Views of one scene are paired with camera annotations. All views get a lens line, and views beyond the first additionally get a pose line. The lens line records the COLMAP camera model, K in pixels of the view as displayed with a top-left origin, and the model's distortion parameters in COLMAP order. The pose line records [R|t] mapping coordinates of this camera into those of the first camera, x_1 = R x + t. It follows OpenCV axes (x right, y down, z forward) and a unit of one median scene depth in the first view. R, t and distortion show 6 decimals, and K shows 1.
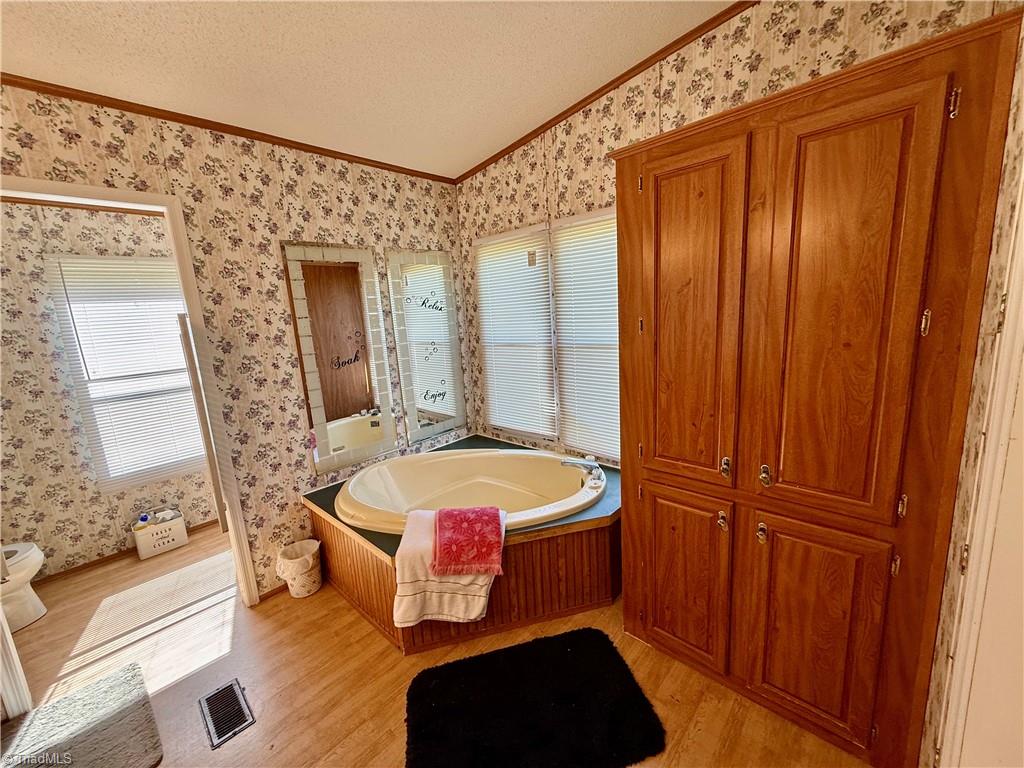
lens RADIAL K [[407.2, 0, 509.0], [0, 407.2, 381.2], [0, 0, 1]] dist [0.003339, -0.000235]
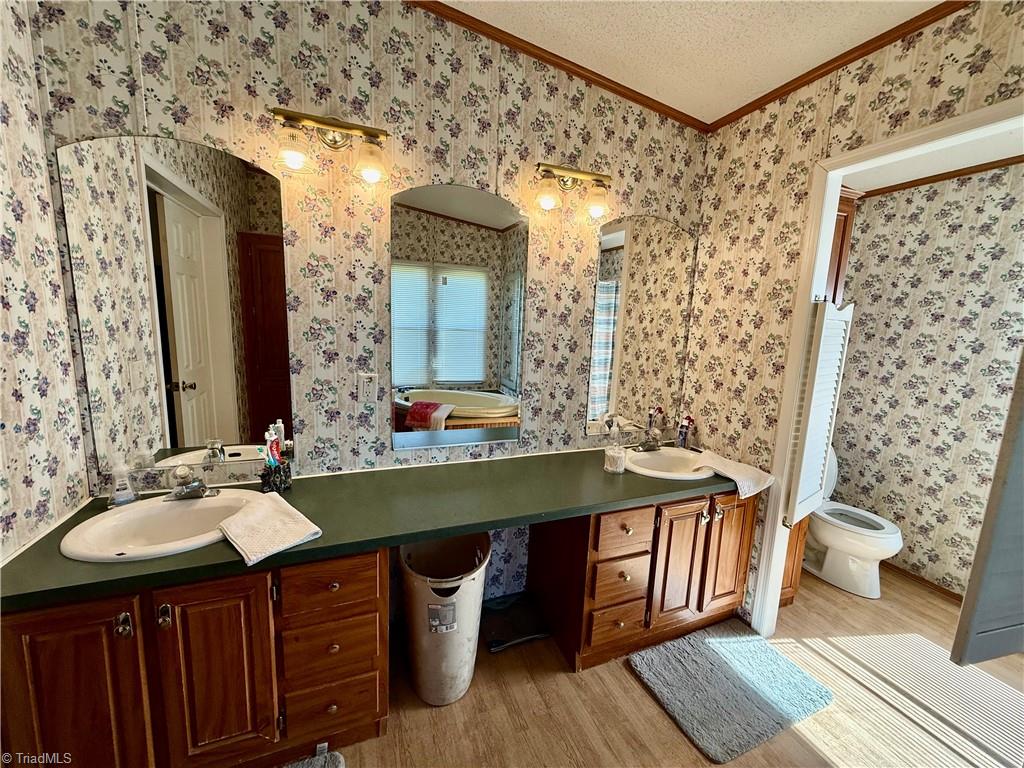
lens RADIAL K [[407.2, 0, 509.7], [0, 407.2, 381.2], [0, 0, 1]] dist [0.003339, -0.000235]
pose [[-0.423857, 0.185686, -0.886491, 0.011265], [-0.165943, 0.946271, 0.277550, -0.052937], [0.890398, 0.264748, -0.370270, 0.441971]]
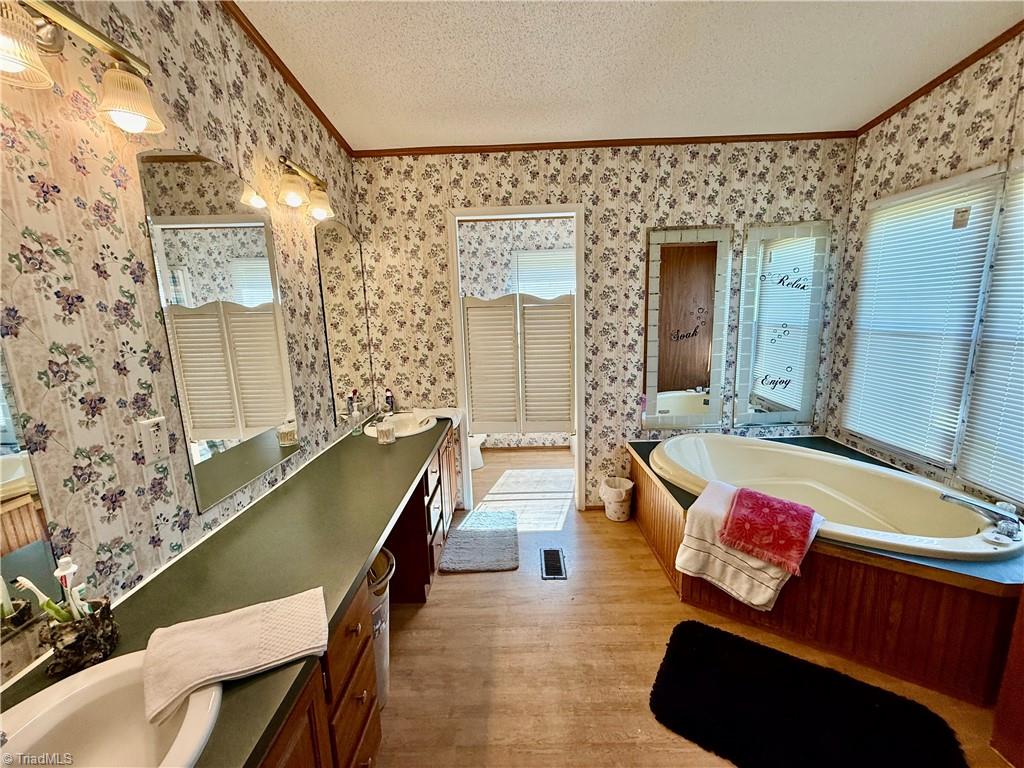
lens RADIAL K [[407.2, 0, 507.6], [0, 407.2, 380.8], [0, 0, 1]] dist [0.003339, -0.000235]
pose [[0.669036, 0.172145, -0.723020, 0.098169], [-0.139953, 0.984584, 0.104917, 0.025397], [0.729934, 0.030996, 0.682814, -0.092199]]
